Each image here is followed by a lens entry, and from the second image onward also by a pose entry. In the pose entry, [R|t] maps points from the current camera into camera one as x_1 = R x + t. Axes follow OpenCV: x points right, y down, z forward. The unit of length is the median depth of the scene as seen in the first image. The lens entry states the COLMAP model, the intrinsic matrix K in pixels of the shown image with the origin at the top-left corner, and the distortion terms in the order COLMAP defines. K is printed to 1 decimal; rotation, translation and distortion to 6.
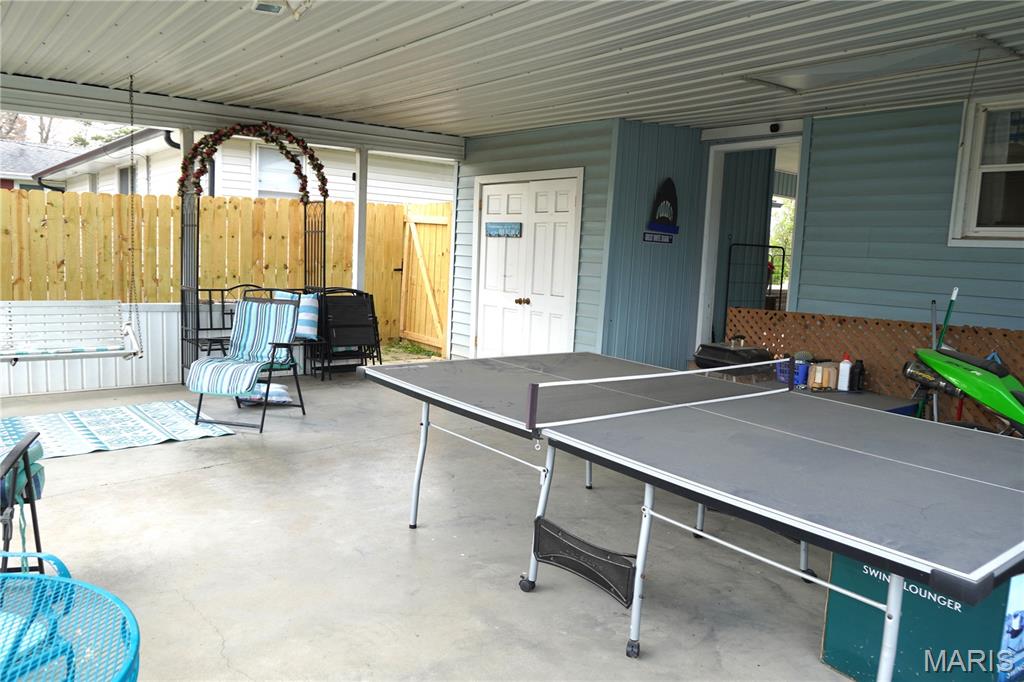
lens RADIAL K [[756.6, 0, 516.8], [0, 756.6, 336.9], [0, 0, 1]] dist [-0.031290, 0.023104]
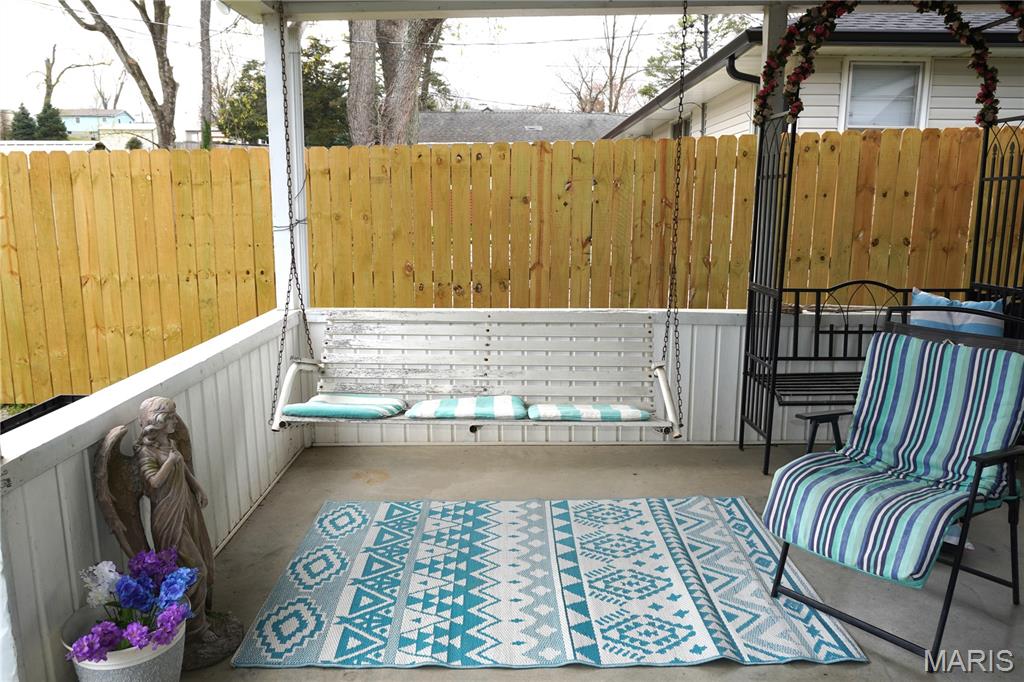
lens RADIAL K [[756.6, 0, 514.2], [0, 756.6, 340.2], [0, 0, 1]] dist [-0.031290, 0.023104]
pose [[0.771898, 0.077529, -0.631002, -0.196898], [-0.042393, 0.996604, 0.070590, -0.052211], [0.634332, -0.027739, 0.772563, 0.395782]]
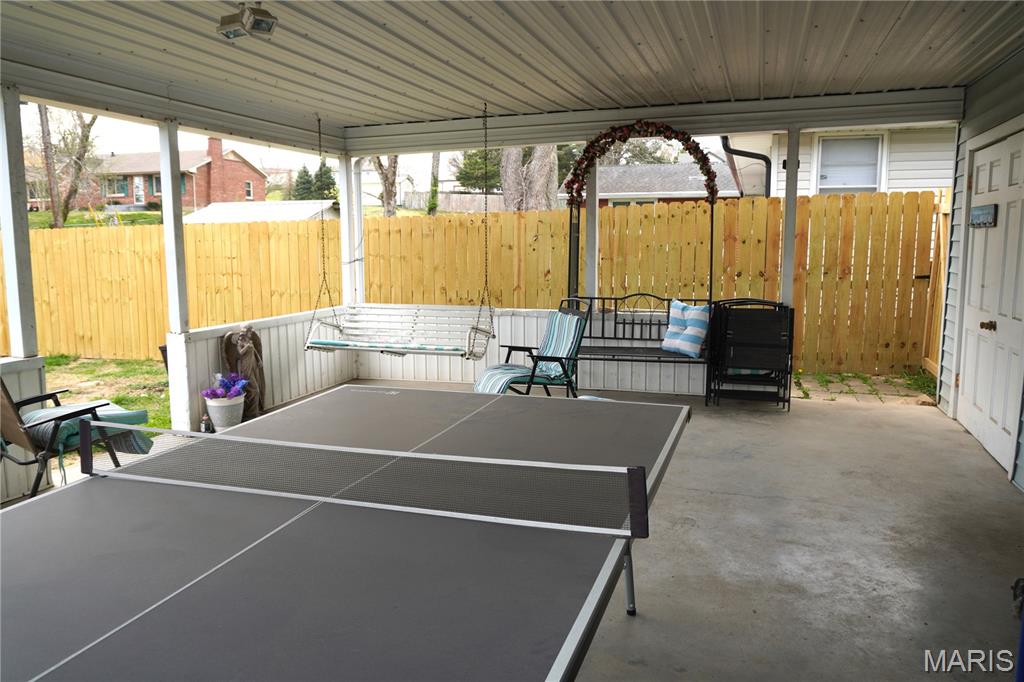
lens RADIAL K [[756.6, 0, 509.4], [0, 756.6, 338.6], [0, 0, 1]] dist [-0.031290, 0.023104]
pose [[0.542513, 0.063169, -0.837669, 0.342234], [-0.068065, 0.997196, 0.031116, -0.030325], [0.837285, 0.040135, 0.545291, 0.331798]]
